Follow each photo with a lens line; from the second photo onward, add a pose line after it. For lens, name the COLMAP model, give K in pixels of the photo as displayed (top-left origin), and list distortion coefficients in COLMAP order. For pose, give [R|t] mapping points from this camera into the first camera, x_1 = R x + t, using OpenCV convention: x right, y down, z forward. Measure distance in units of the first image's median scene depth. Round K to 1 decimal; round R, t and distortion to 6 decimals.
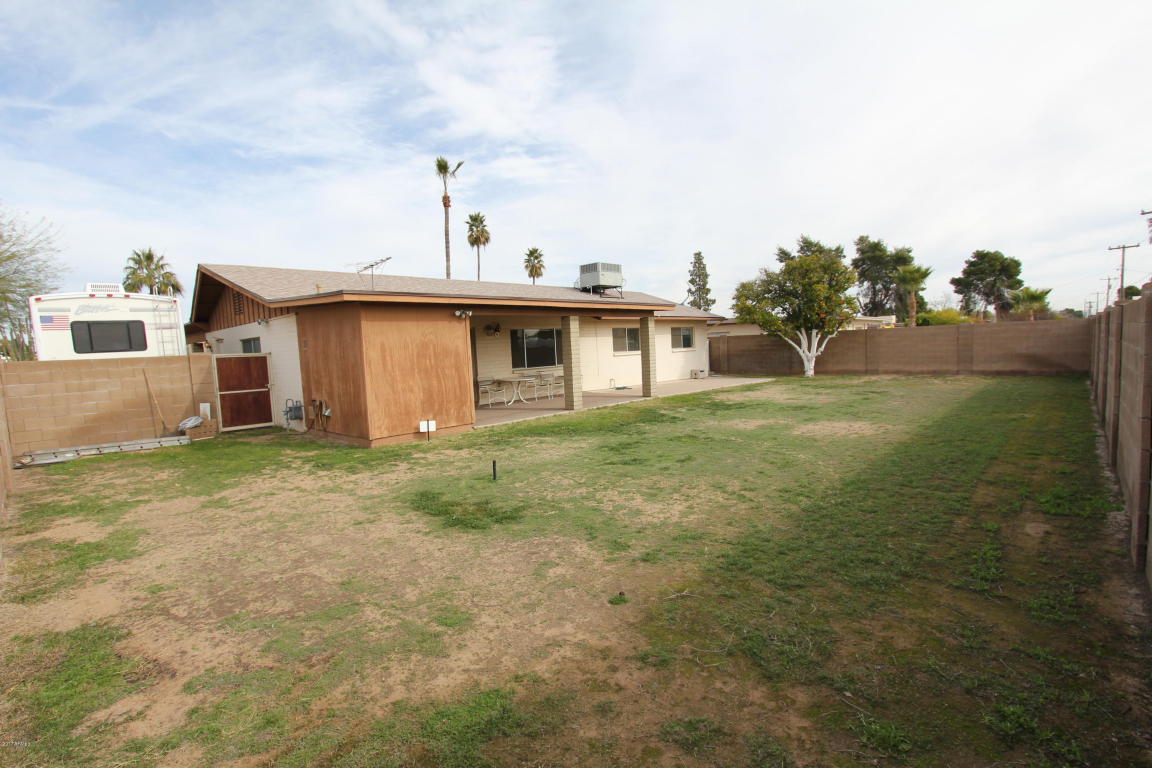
lens RADIAL K [[533.2, 0, 576.0], [0, 533.2, 384.0], [0, 0, 1]] dist [-0.000419, -0.000028]
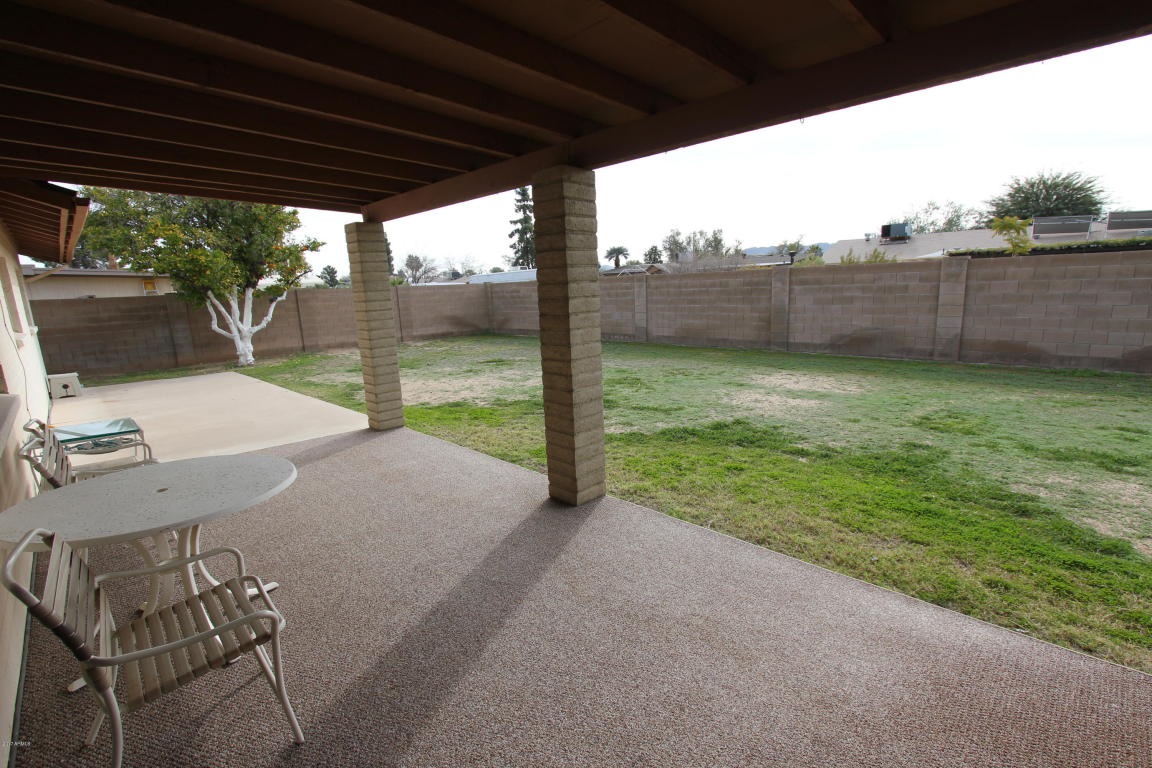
lens RADIAL K [[533.2, 0, 576.0], [0, 533.2, 384.0], [0, 0, 1]] dist [-0.000419, -0.000028]
pose [[0.024532, -0.141209, 0.989676, -0.229265], [0.110182, 0.984325, 0.137714, -0.044701], [-0.993609, 0.105666, 0.039706, 0.769674]]
